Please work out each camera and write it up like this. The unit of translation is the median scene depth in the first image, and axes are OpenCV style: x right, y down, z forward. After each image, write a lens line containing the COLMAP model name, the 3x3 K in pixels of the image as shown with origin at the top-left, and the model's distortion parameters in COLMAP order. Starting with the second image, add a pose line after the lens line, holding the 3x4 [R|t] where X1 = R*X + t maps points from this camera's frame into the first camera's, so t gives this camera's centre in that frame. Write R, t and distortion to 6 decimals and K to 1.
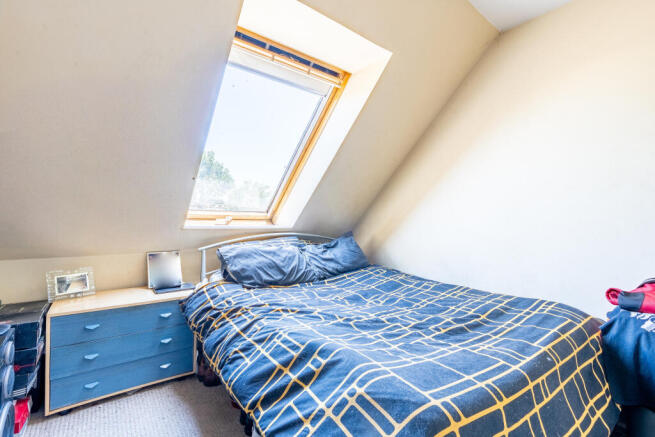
lens RADIAL K [[294.3, 0, 327.5], [0, 294.3, 218.5], [0, 0, 1]] dist [-0.000933, -0.000040]
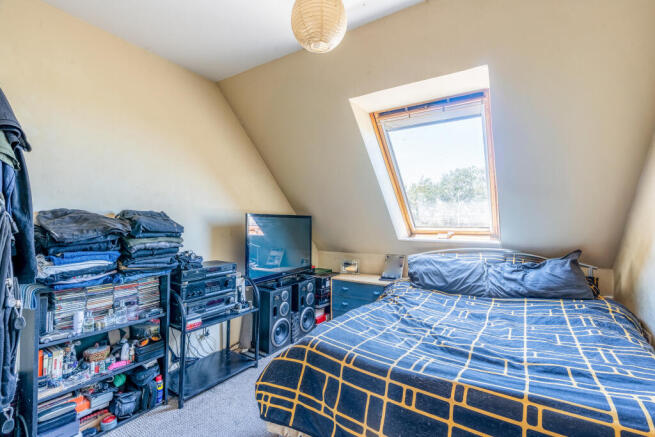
lens RADIAL K [[294.3, 0, 327.5], [0, 294.3, 218.5], [0, 0, 1]] dist [-0.000933, -0.000040]
pose [[0.344019, -0.034948, -0.938312, 0.827107], [-0.002710, 0.999266, -0.038212, -0.018534], [0.938959, 0.015688, 0.343672, 0.166223]]
